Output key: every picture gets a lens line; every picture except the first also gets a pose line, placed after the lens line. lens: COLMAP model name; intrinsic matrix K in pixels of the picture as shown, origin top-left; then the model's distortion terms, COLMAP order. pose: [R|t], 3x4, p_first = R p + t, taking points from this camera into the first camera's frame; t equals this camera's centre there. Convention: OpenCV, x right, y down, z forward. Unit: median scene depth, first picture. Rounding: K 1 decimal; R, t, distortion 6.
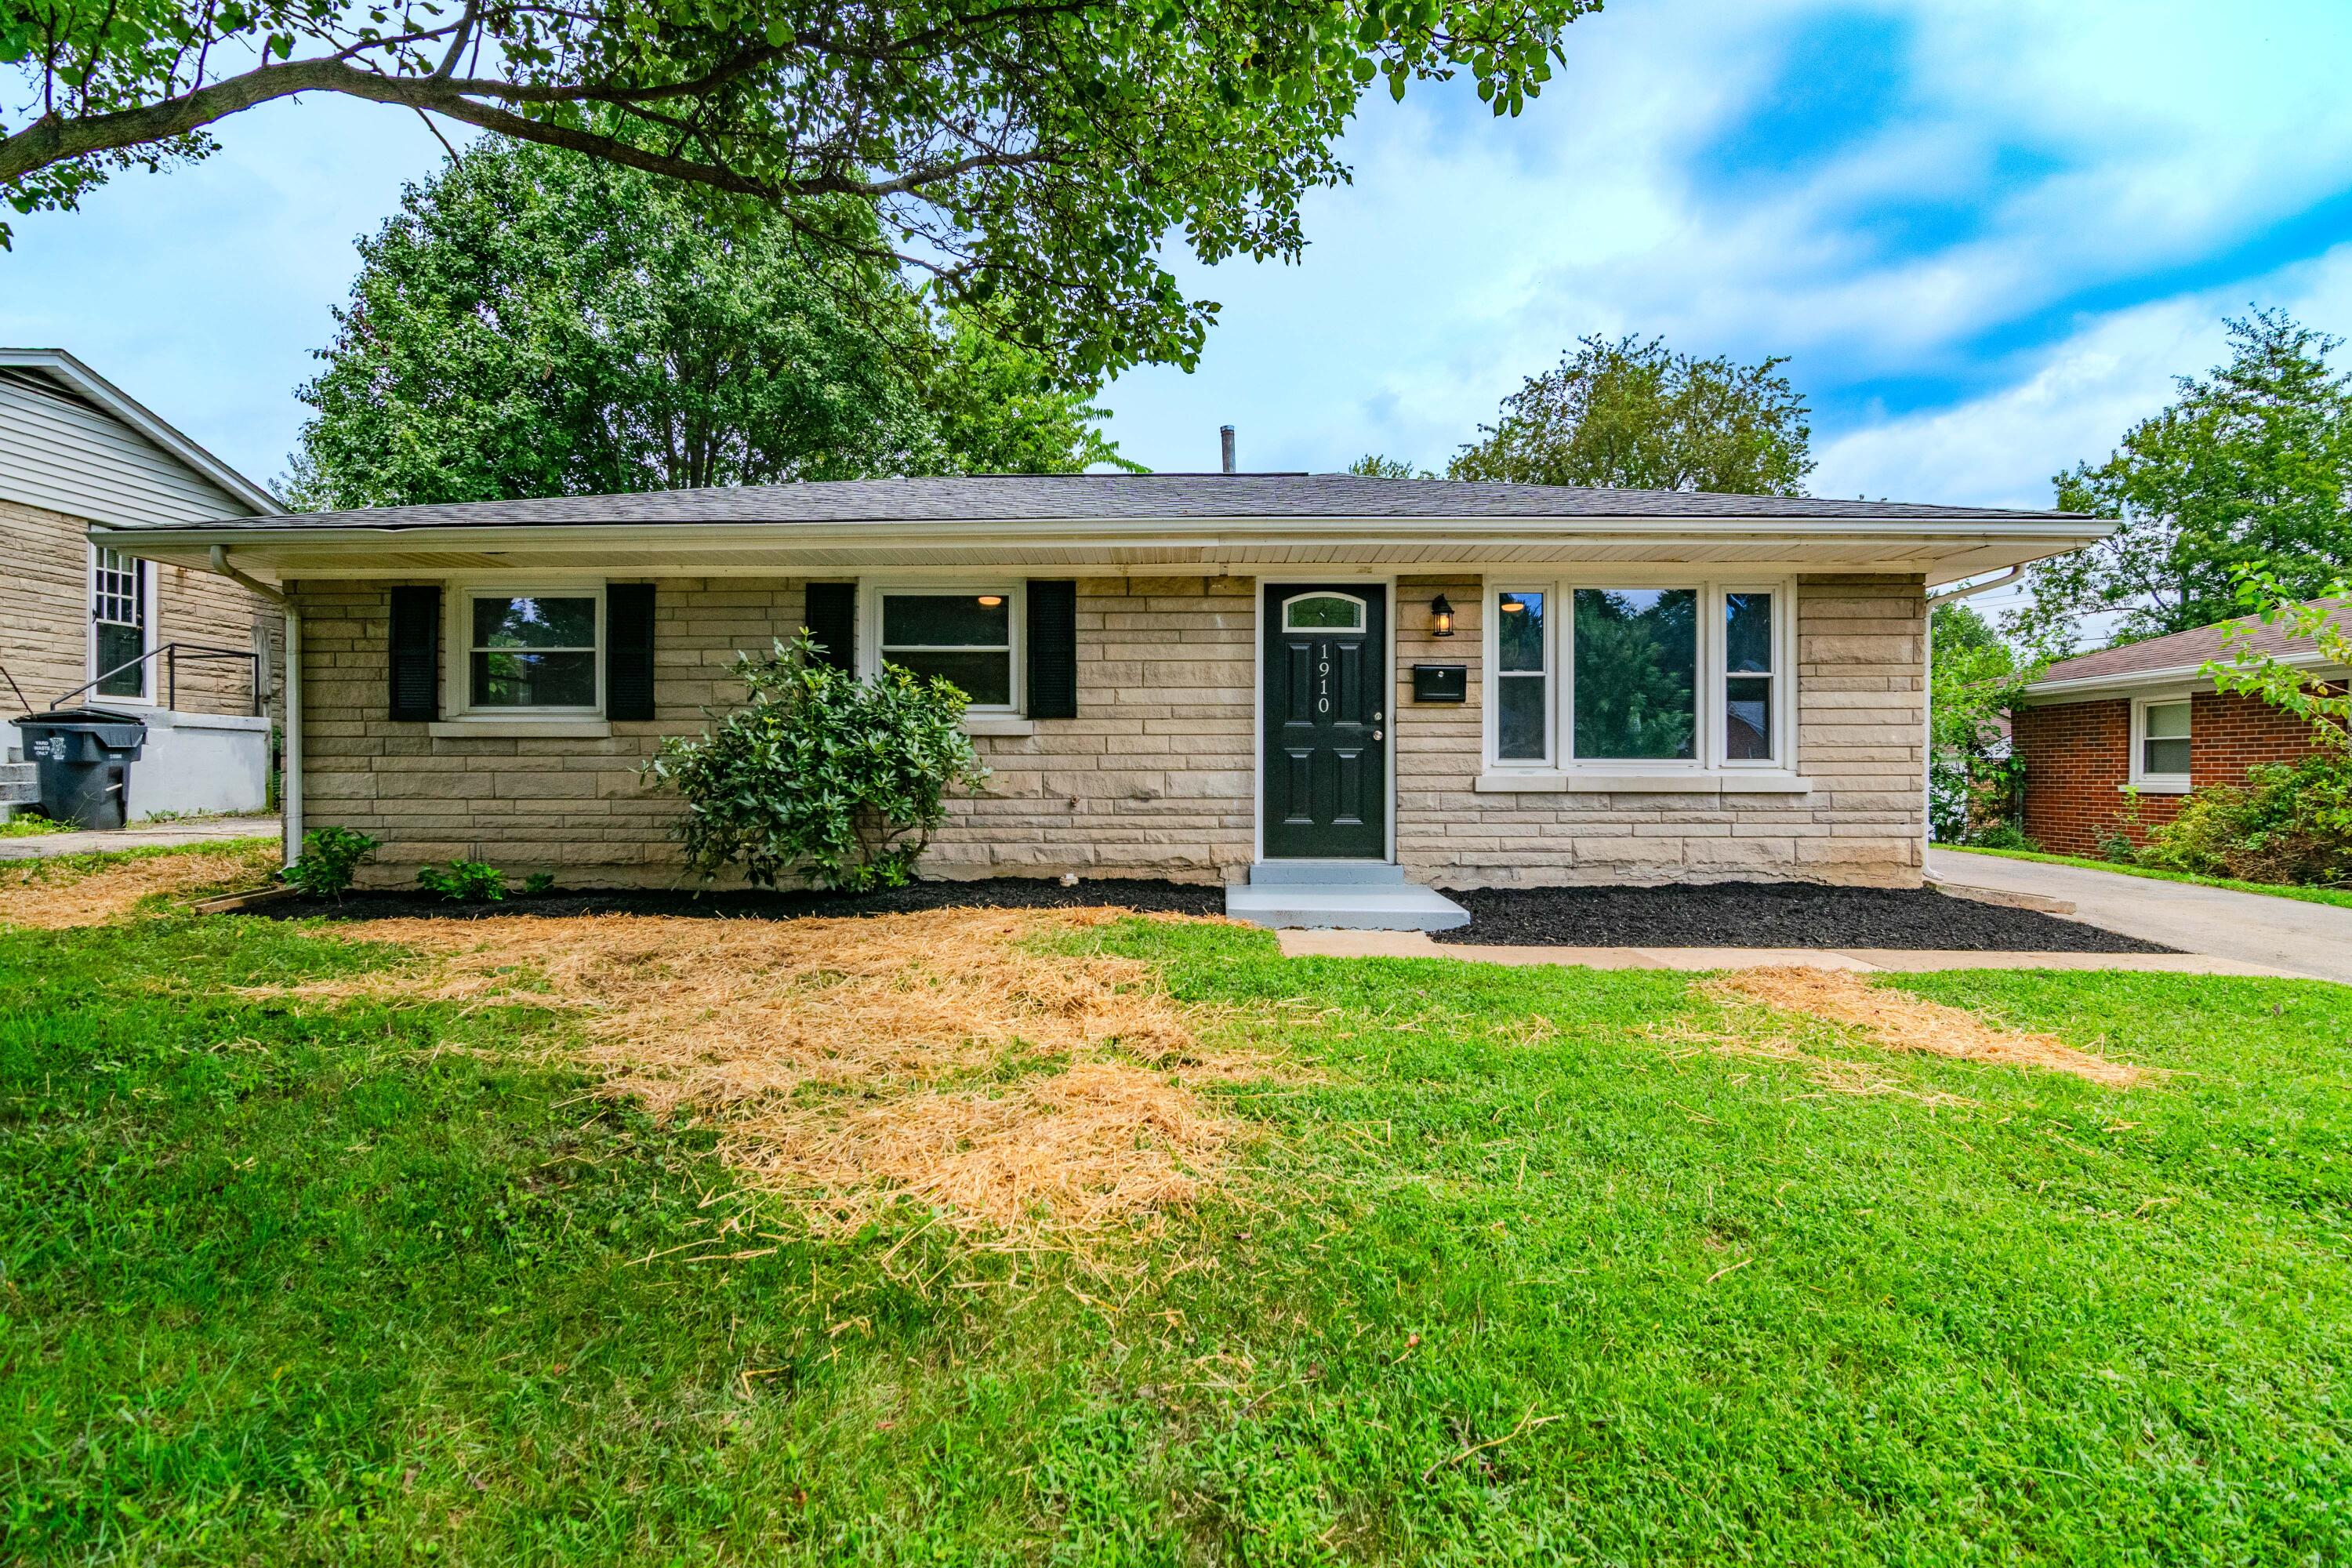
lens RADIAL K [[1166.2, 0, 1154.3], [0, 1166.2, 780.1], [0, 0, 1]] dist [-0.004472, -0.000634]
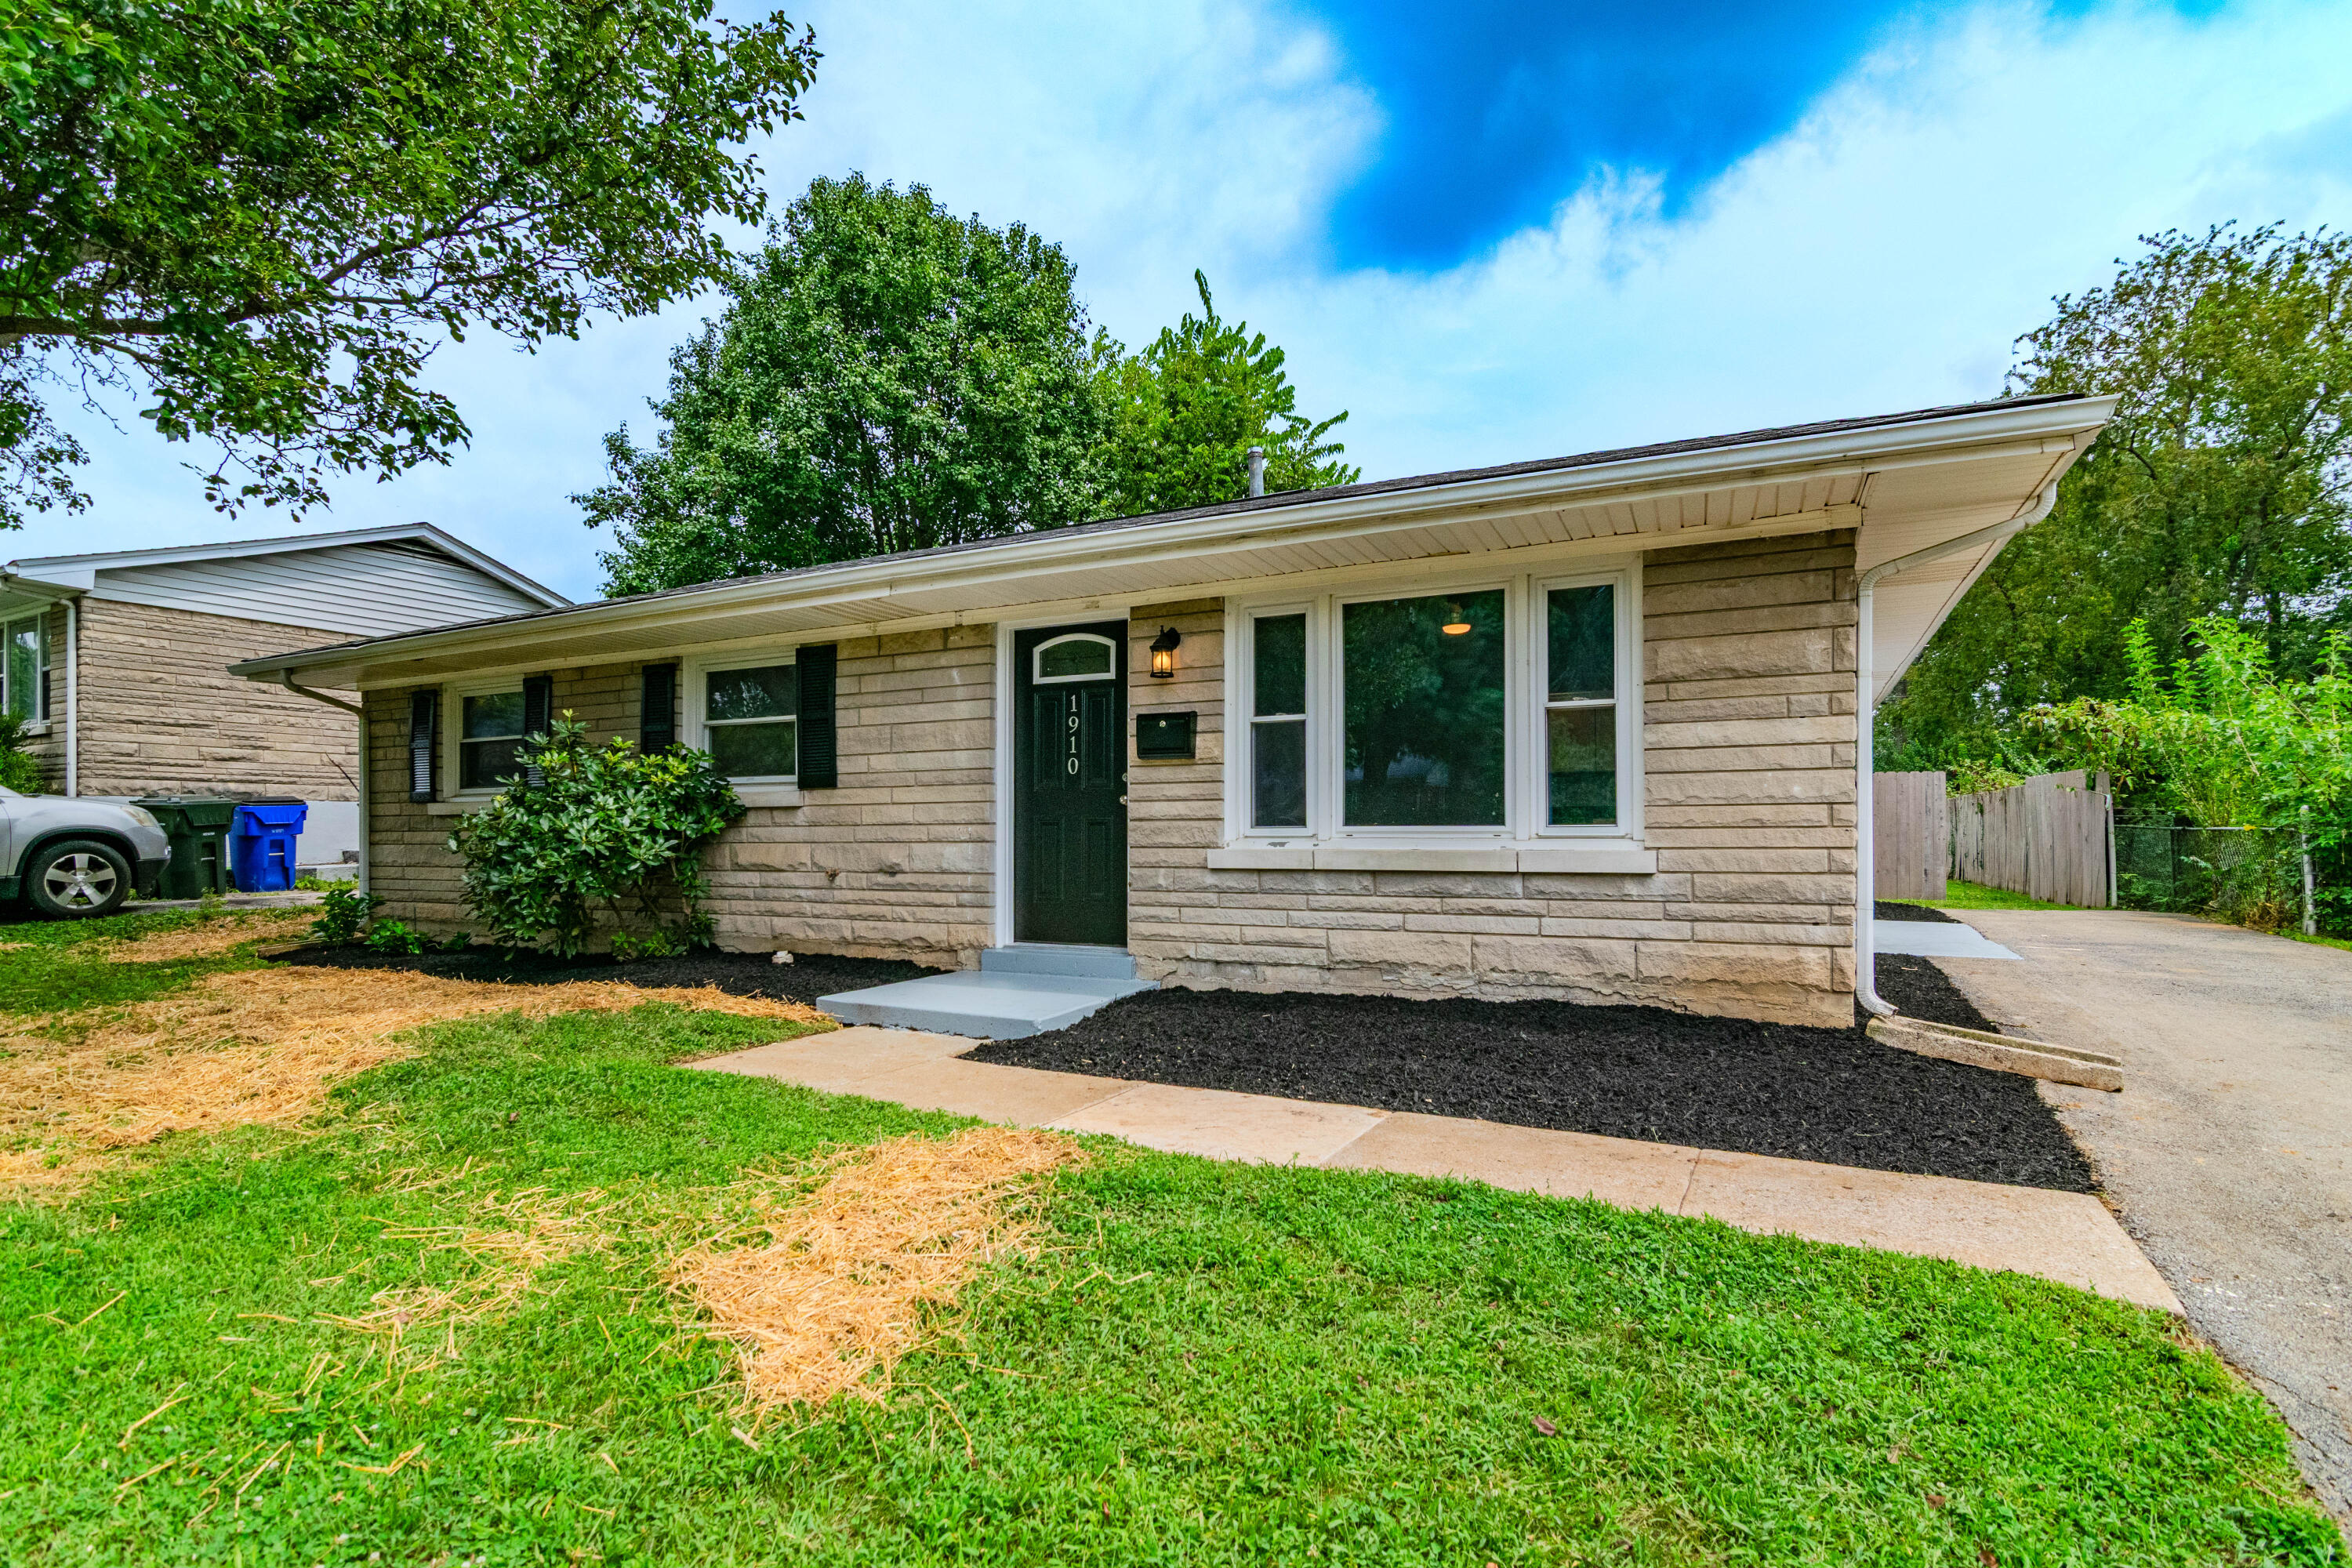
lens RADIAL K [[1166.2, 0, 1148.4], [0, 1166.2, 831.3], [0, 0, 1]] dist [-0.004472, -0.000634]
pose [[0.895016, -0.005767, -0.445996, 0.589363], [0.004617, 0.999983, -0.003666, -0.012733], [0.446010, 0.001222, 0.895027, 0.260441]]
